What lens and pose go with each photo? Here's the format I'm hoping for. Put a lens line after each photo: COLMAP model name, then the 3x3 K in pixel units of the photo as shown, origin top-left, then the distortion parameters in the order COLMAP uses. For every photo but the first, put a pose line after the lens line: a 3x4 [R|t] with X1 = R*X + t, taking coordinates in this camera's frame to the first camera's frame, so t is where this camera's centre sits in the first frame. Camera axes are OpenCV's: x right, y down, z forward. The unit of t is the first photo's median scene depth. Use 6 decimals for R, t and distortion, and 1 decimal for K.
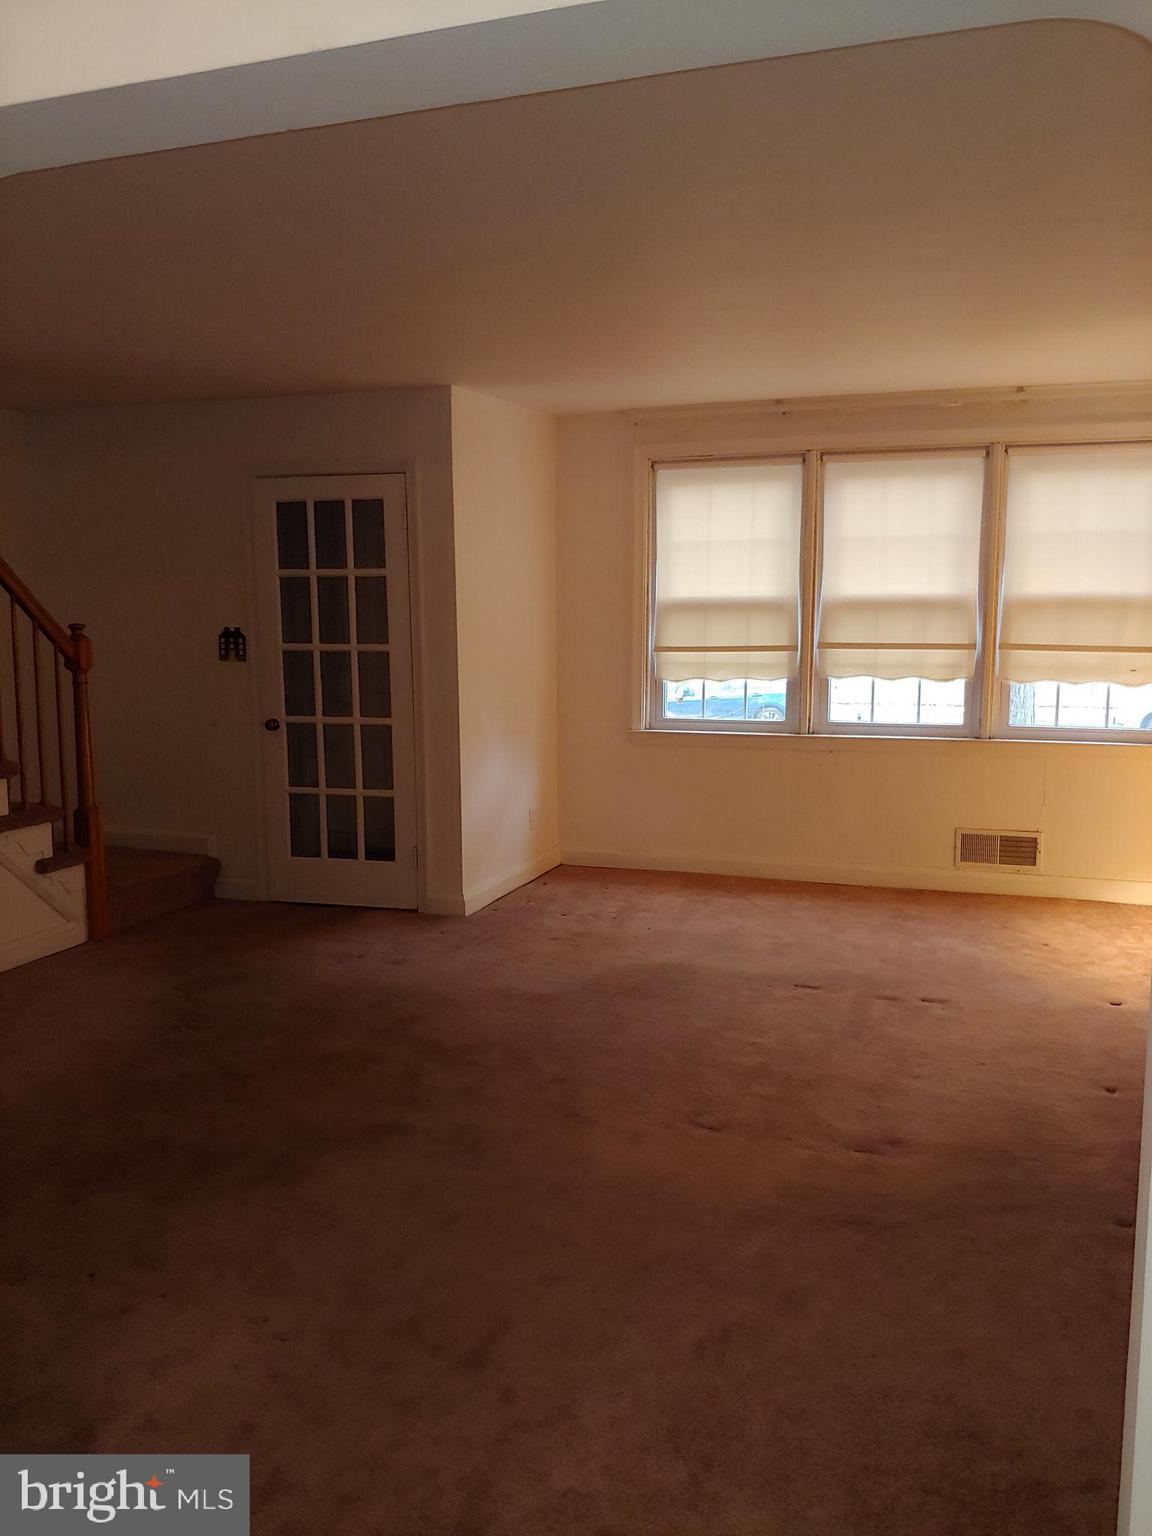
lens RADIAL K [[1355.1, 0, 527.7], [0, 1355.1, 791.0], [0, 0, 1]] dist [0.143841, -0.465839]
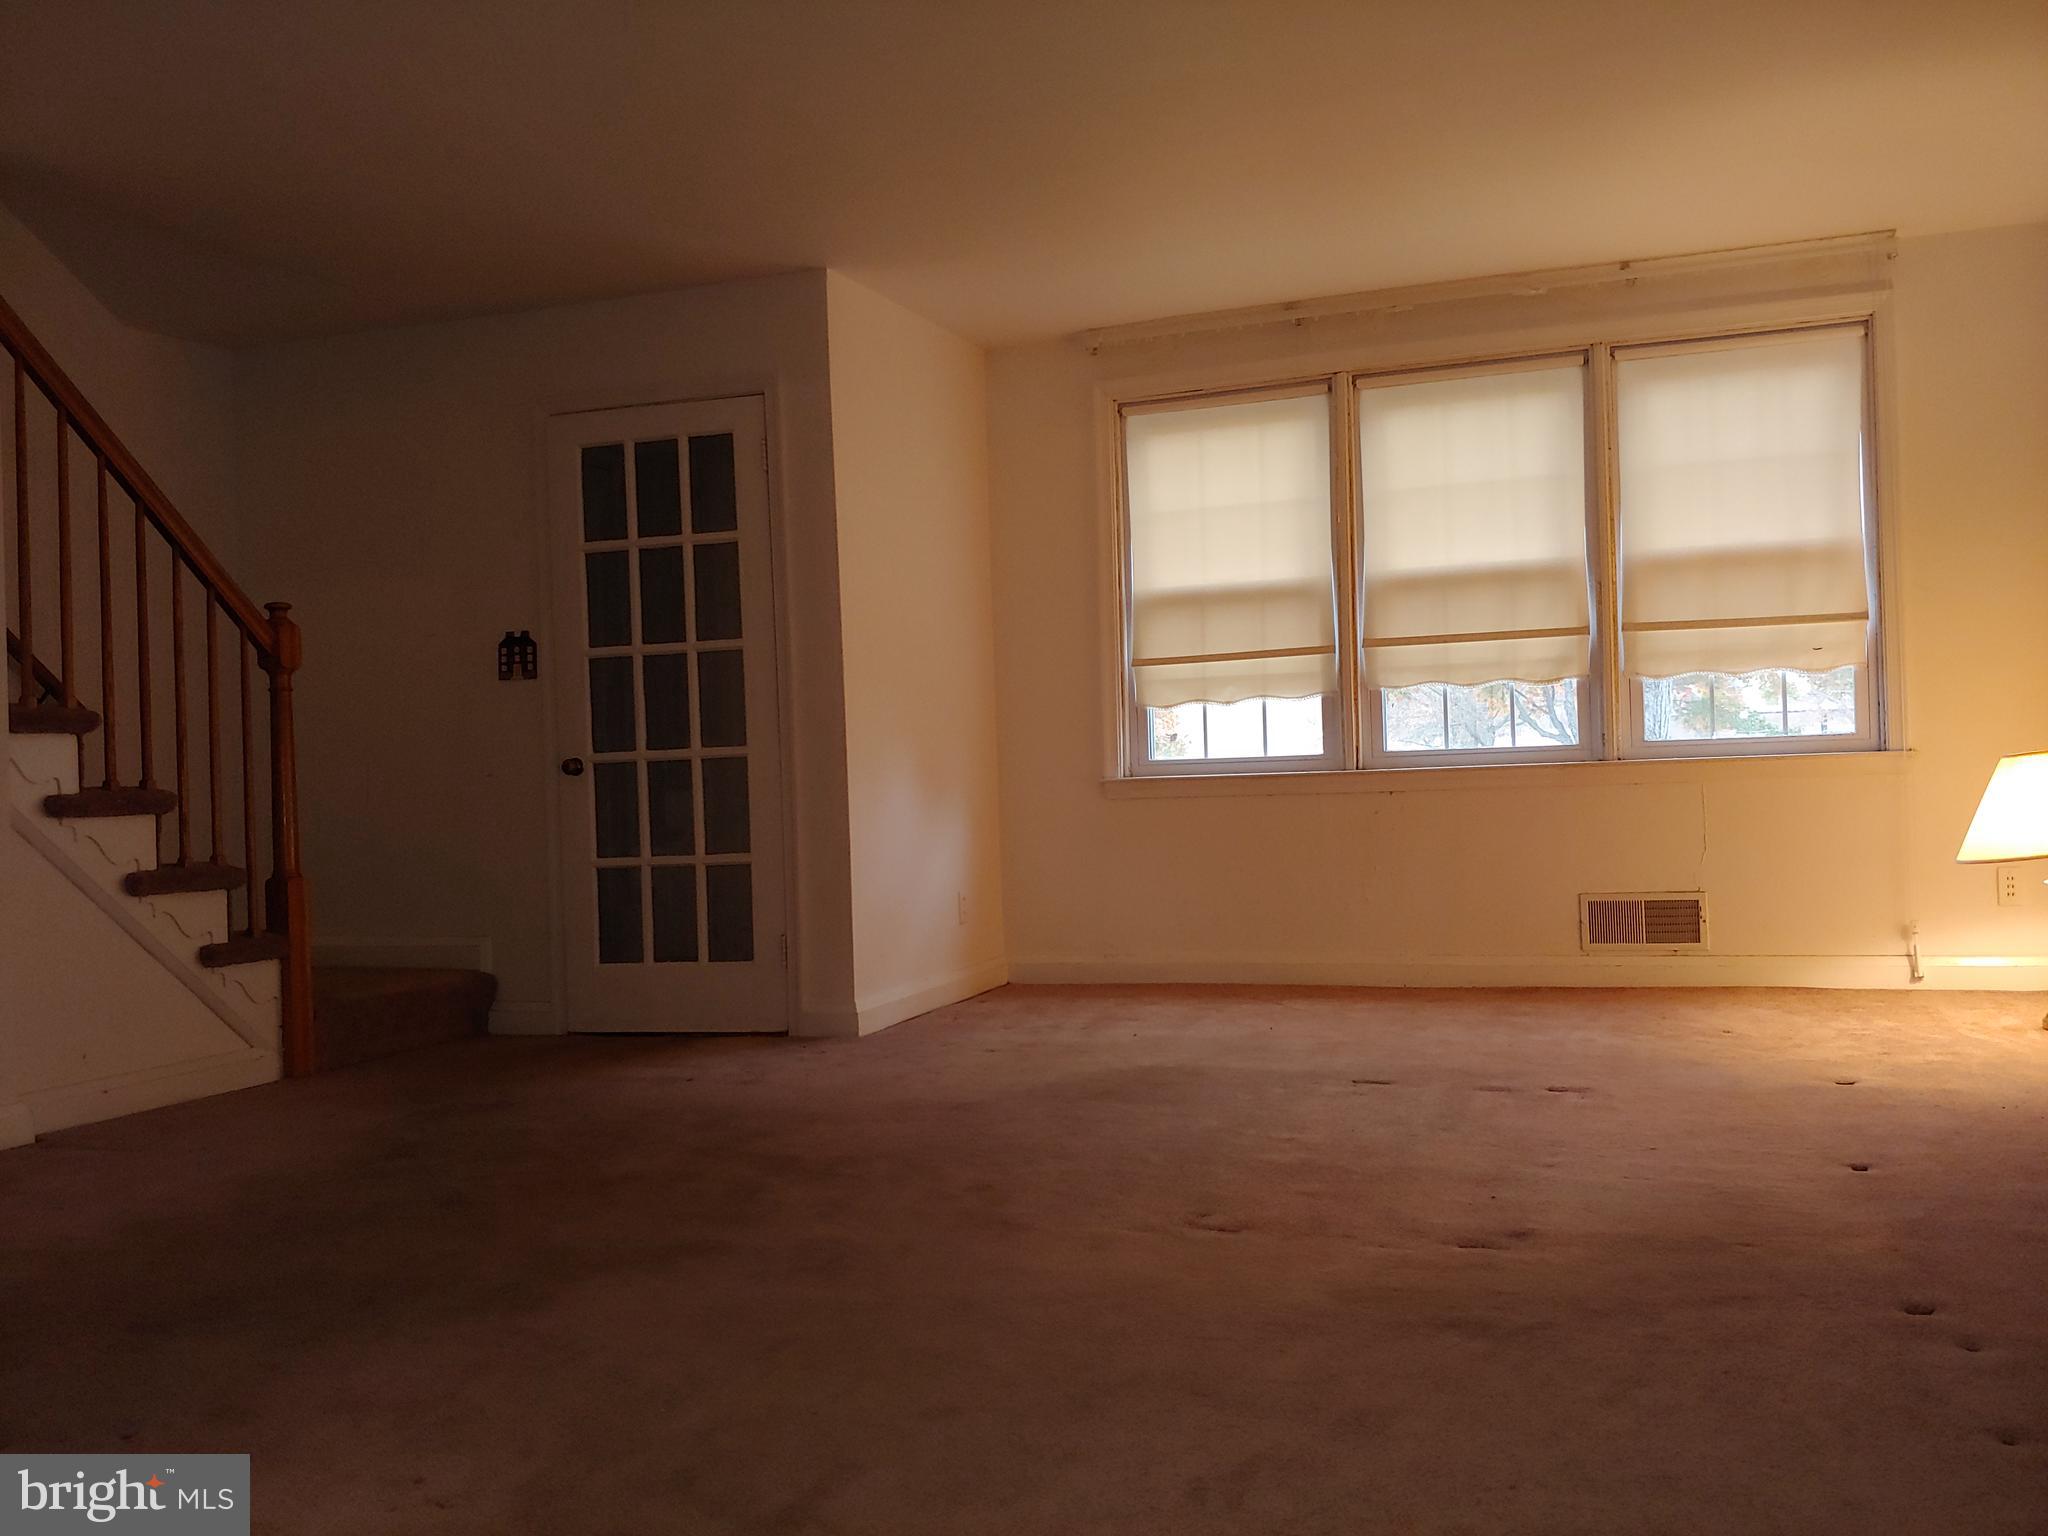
lens RADIAL K [[1817.0, 0, 1024.0], [0, 1817.0, 768.0], [0, 0, 1]] dist [0.064040, -0.163819]
pose [[0.999528, -0.023787, 0.019451, 0.020456], [0.026425, 0.988469, -0.149099, 0.095936], [-0.015680, 0.149543, 0.988631, 0.097476]]
